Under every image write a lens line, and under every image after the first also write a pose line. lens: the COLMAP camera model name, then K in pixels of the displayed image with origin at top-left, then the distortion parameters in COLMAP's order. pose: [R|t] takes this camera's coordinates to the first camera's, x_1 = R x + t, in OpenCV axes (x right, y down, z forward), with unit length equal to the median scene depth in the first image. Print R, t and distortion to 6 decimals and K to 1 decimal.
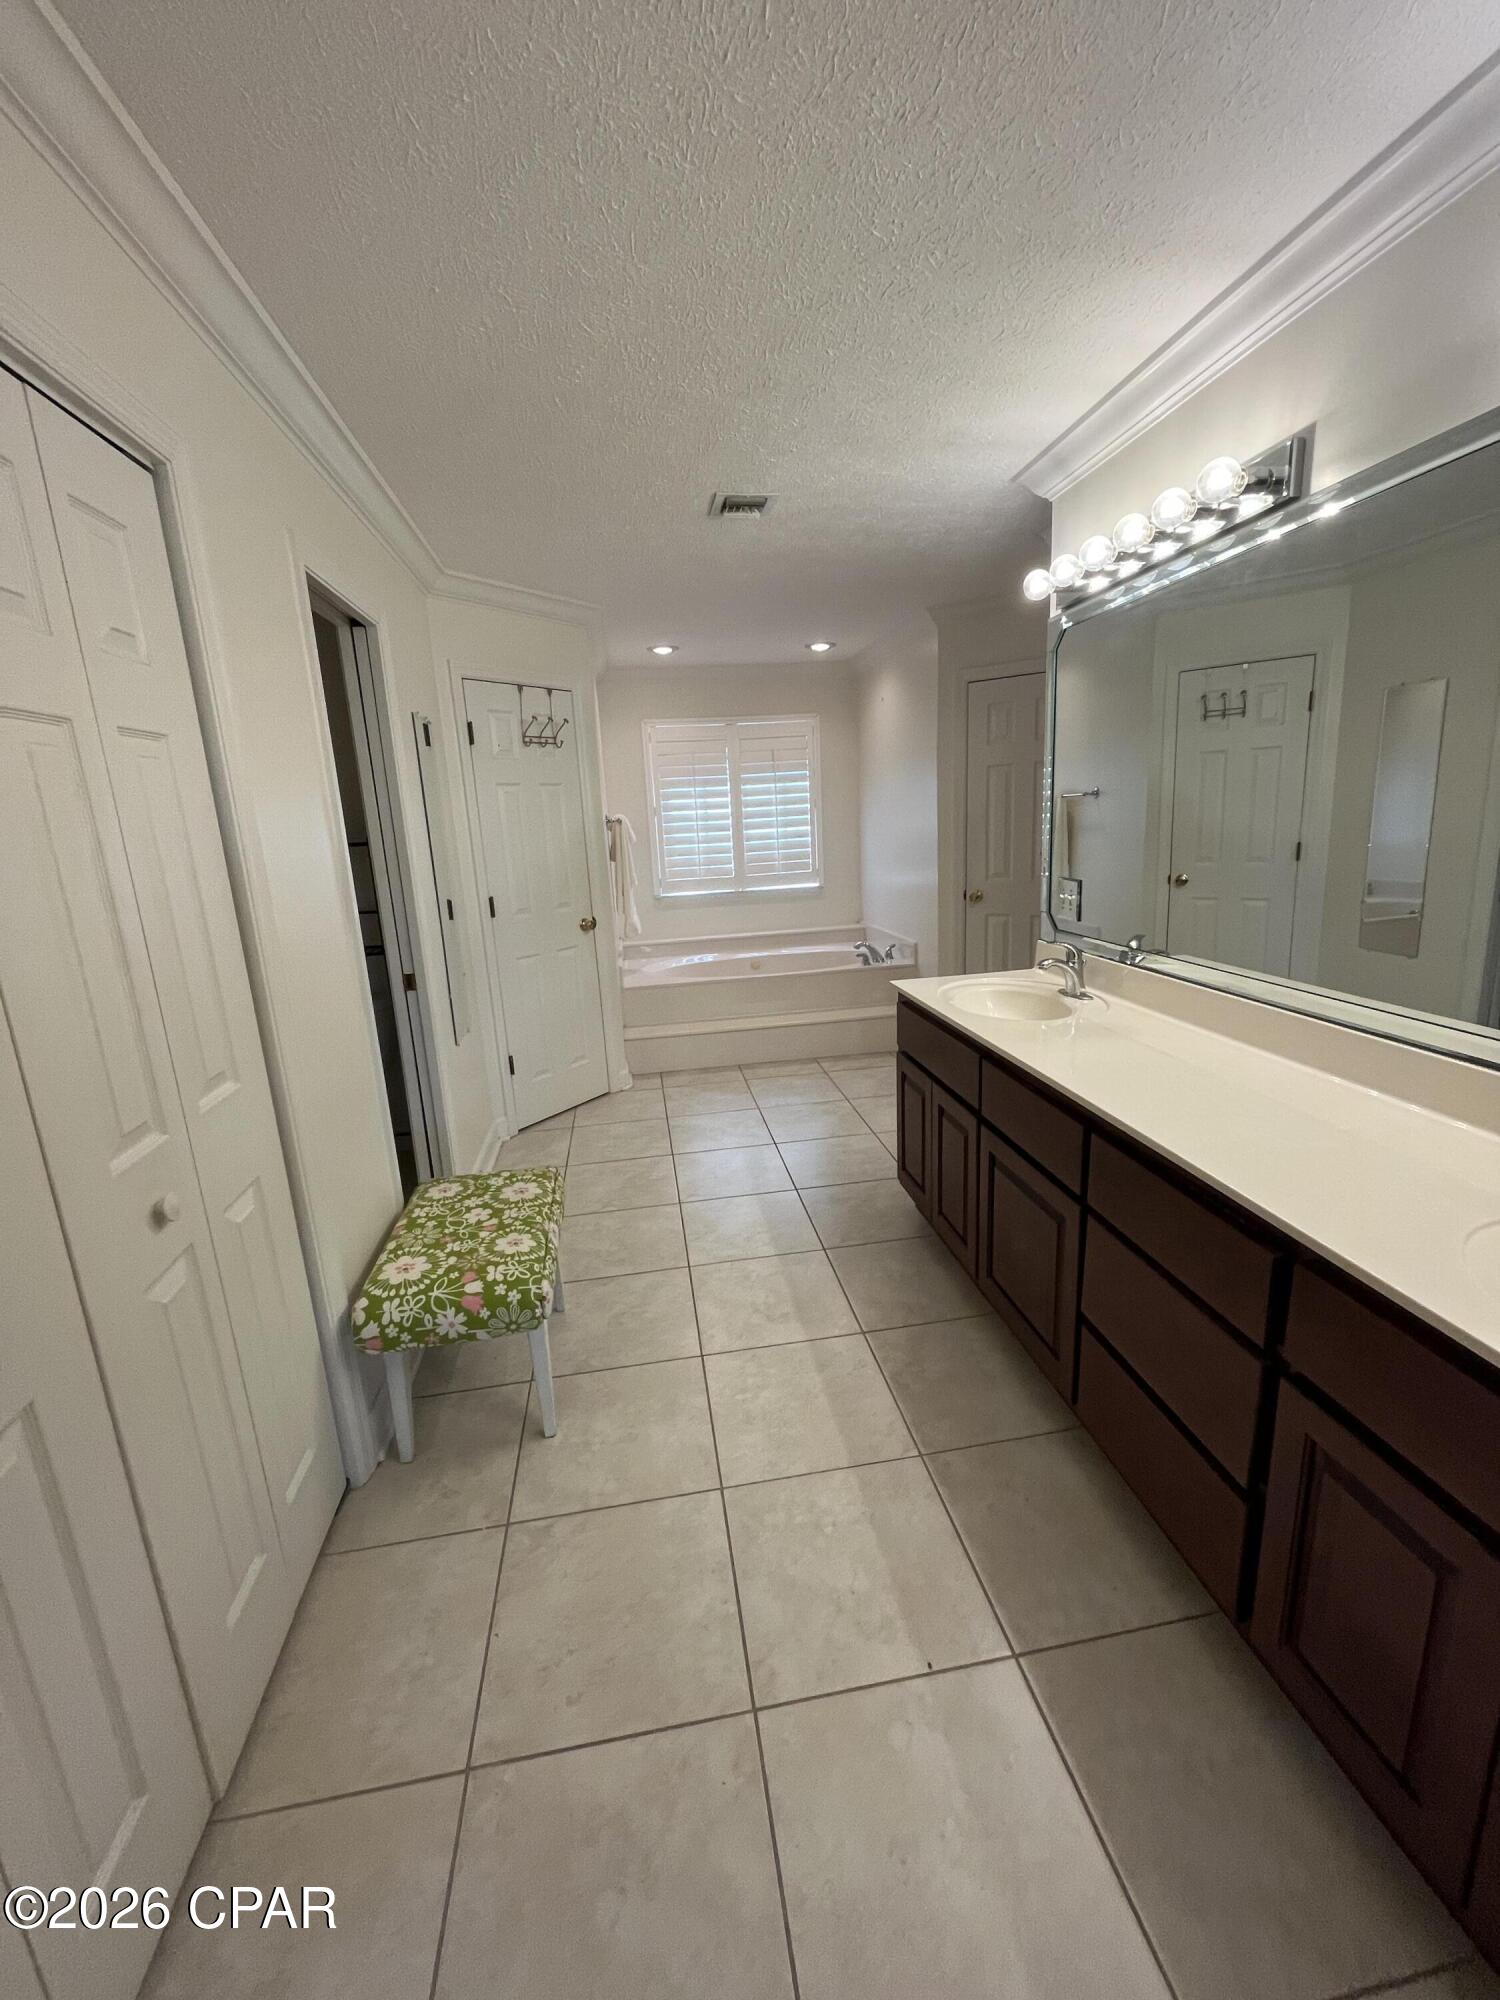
lens RADIAL K [[804.7, 0, 755.7], [0, 804.7, 999.4], [0, 0, 1]] dist [-0.005127, -0.000845]
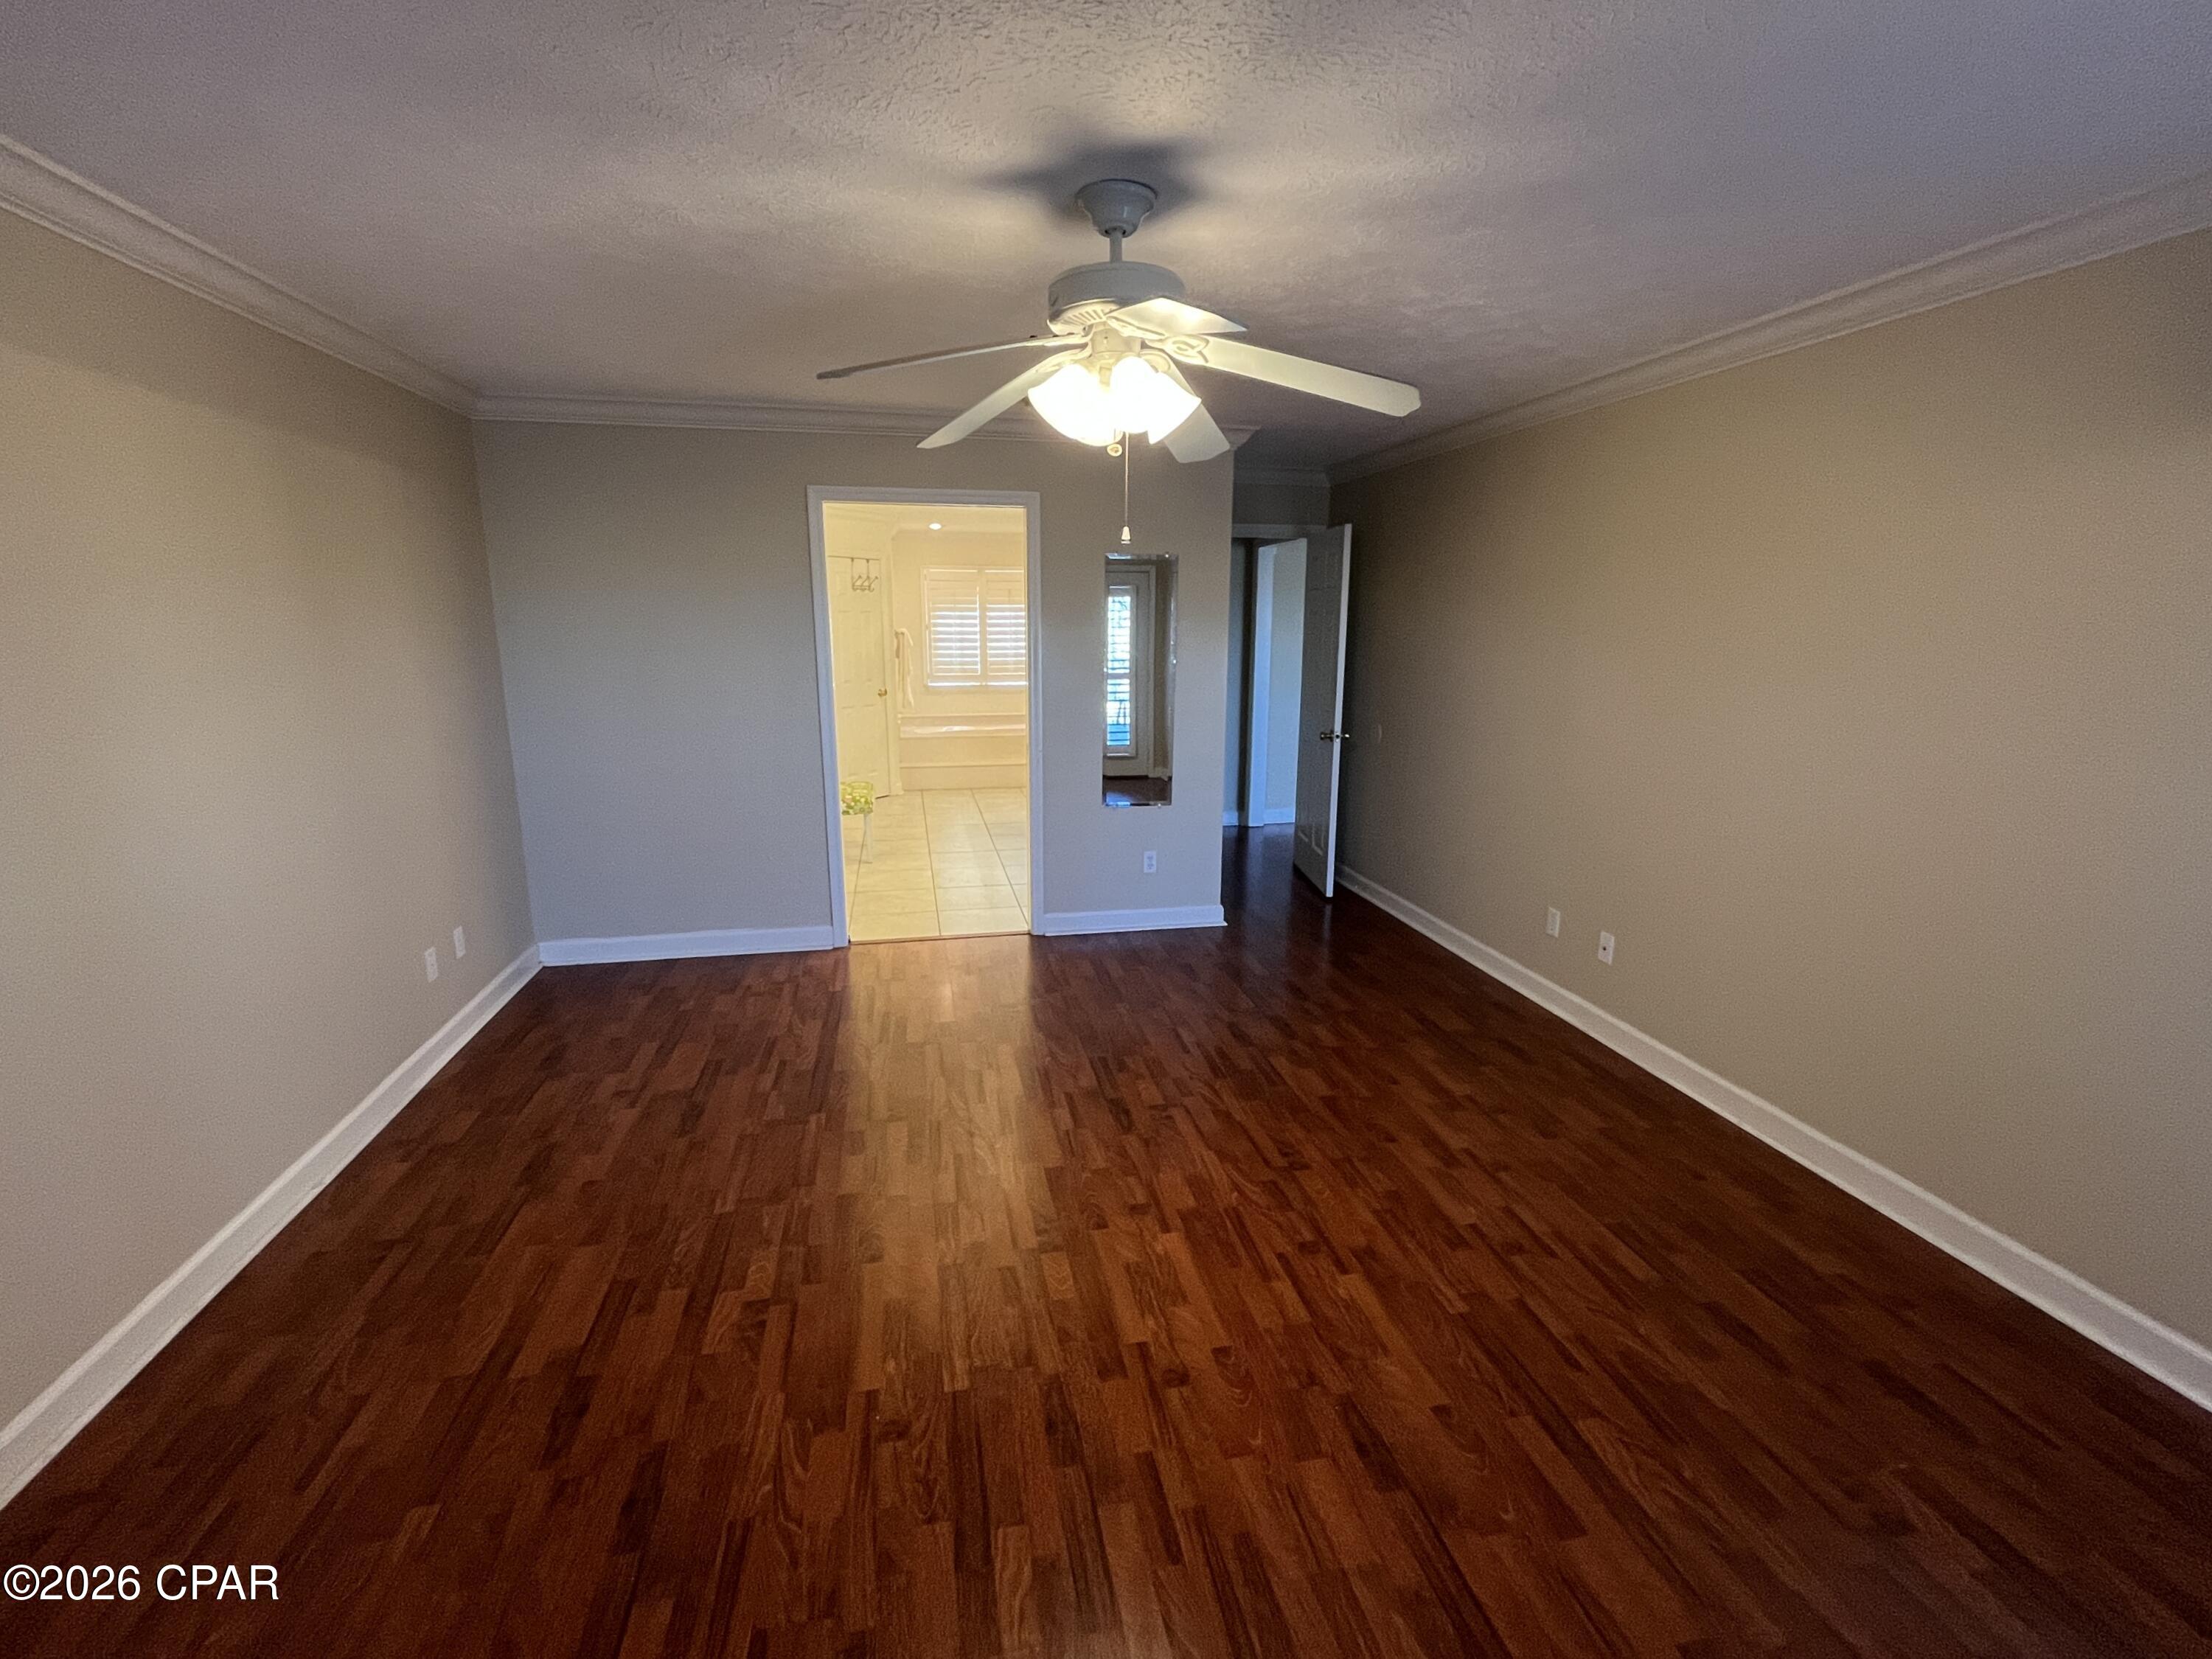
lens RADIAL K [[890.0, 0, 1098.6], [0, 890.0, 821.1], [0, 0, 1]] dist [-0.005127, -0.000845]
pose [[0.996904, 0.042685, 0.066040, 0.107002], [-0.042051, 0.999055, -0.010960, 0.140901], [-0.066446, 0.008149, 0.997757, -0.715950]]
